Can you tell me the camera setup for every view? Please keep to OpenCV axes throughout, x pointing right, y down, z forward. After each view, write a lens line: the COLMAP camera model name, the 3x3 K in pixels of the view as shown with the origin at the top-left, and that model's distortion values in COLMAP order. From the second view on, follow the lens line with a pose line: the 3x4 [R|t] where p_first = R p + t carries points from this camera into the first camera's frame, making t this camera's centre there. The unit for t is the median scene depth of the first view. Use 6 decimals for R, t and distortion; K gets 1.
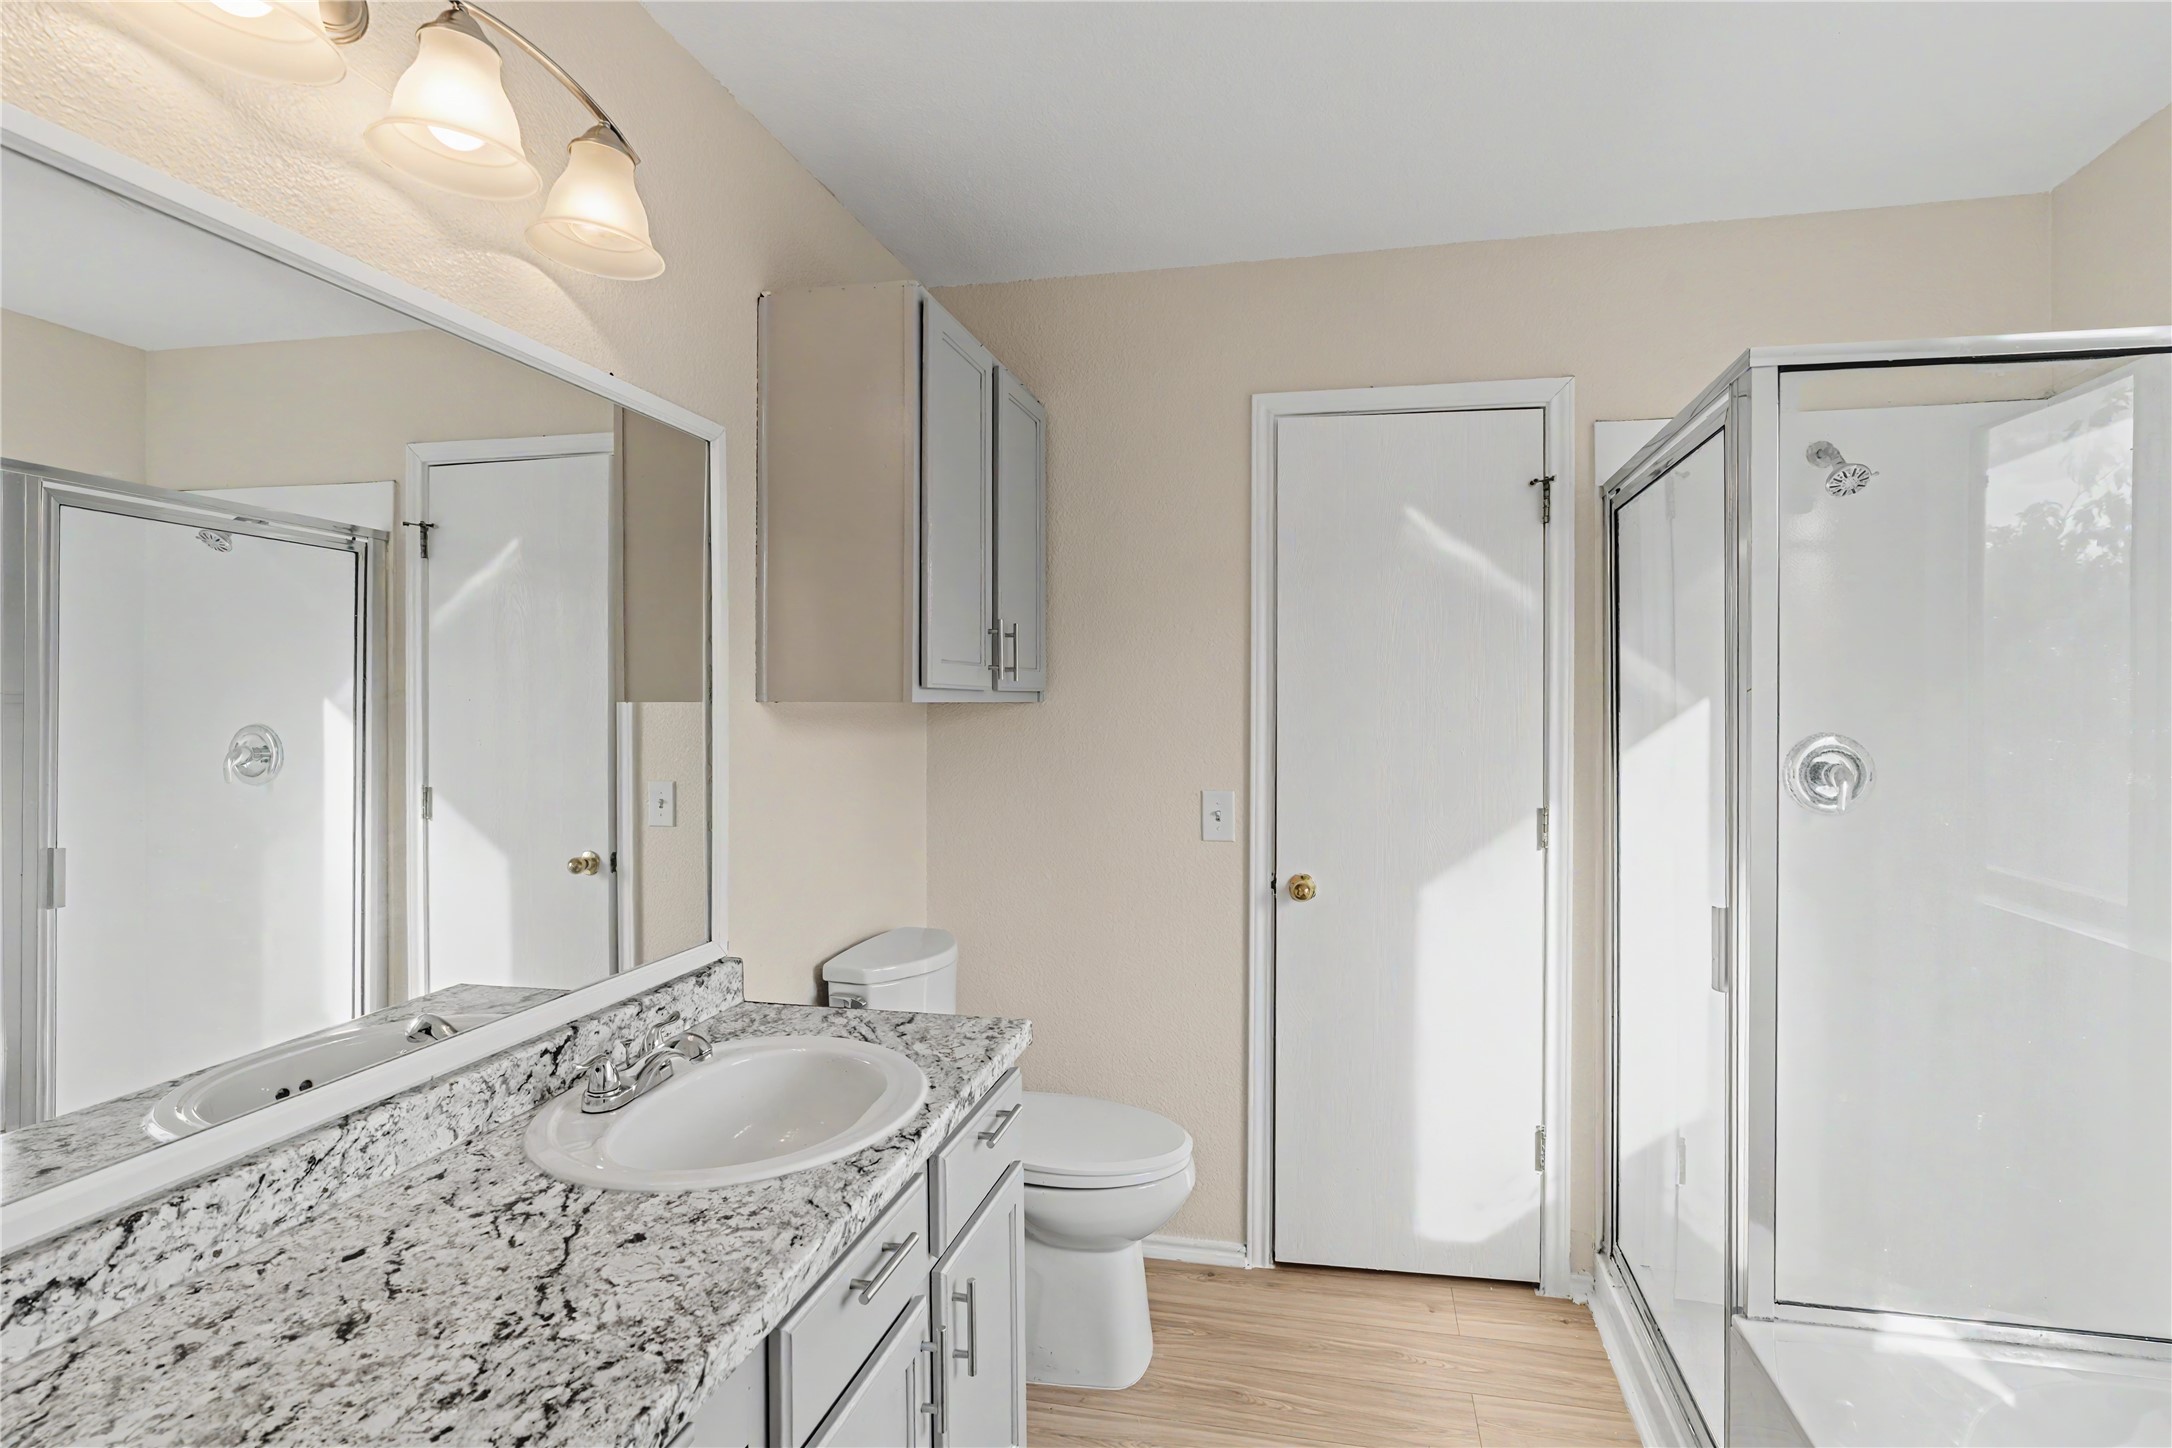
lens RADIAL K [[1024.2, 0, 1135.5], [0, 1024.2, 703.4], [0, 0, 1]] dist [0.005092, 0.000935]
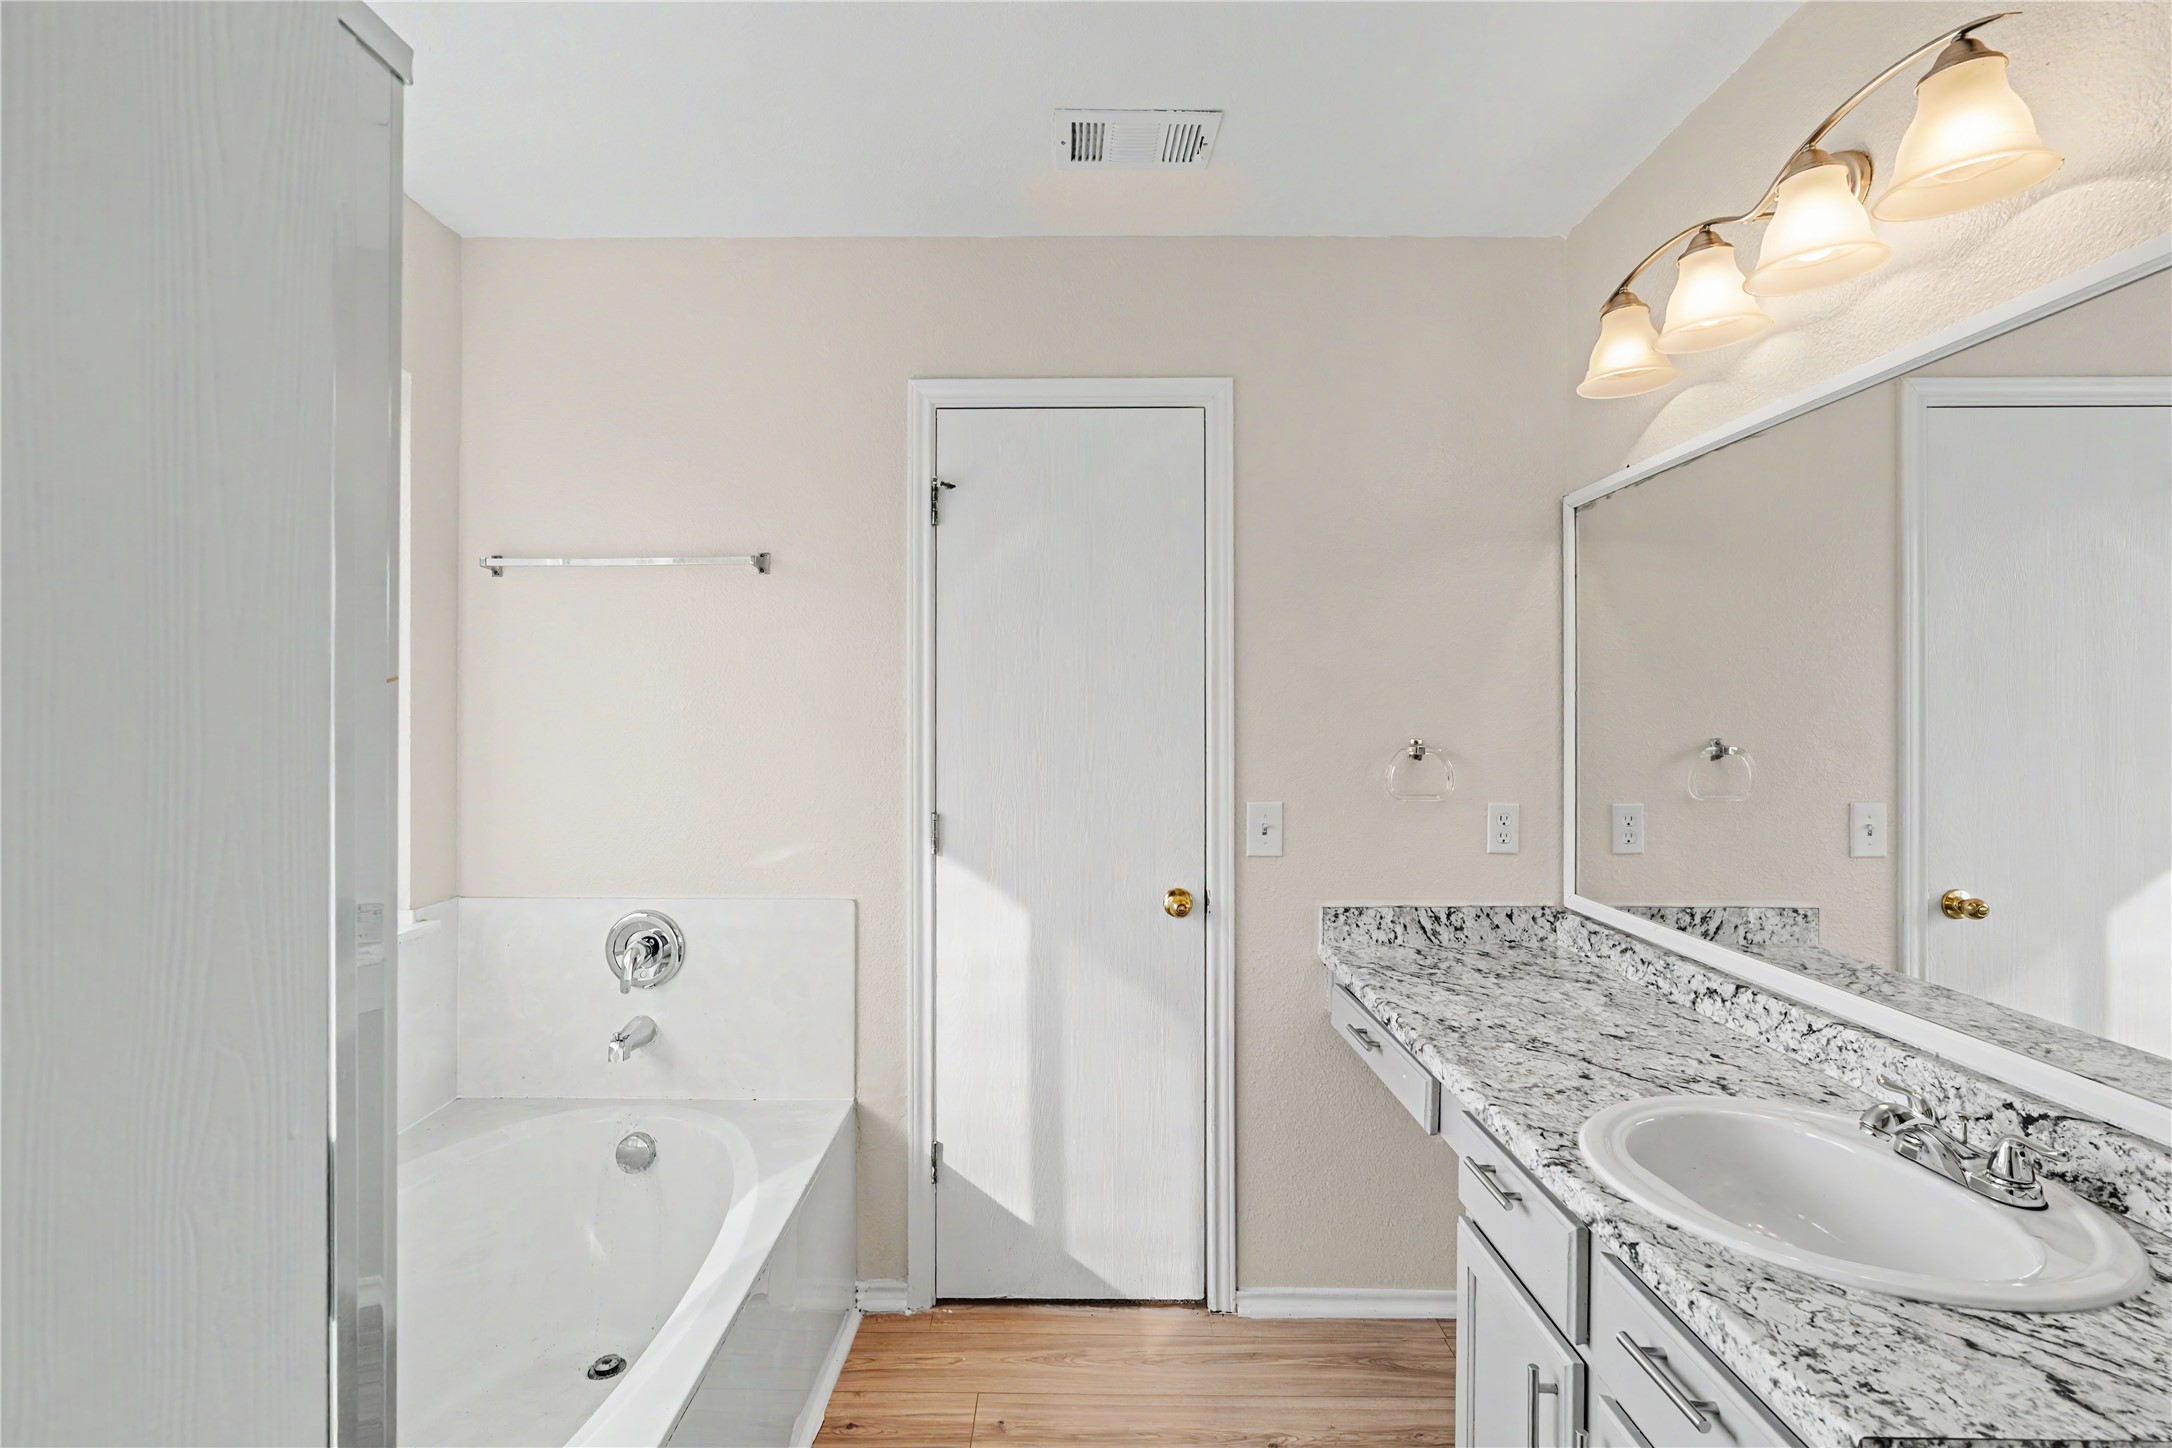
lens RADIAL K [[989.1, 0, 1078.2], [0, 989.1, 715.4], [0, 0, 1]] dist [0.001501, 0.000379]
pose [[-0.978326, -0.002394, -0.207057, 0.490847], [-0.002733, 0.999995, 0.001348, 0.008609], [0.207053, 0.001884, -0.978328, 2.144086]]
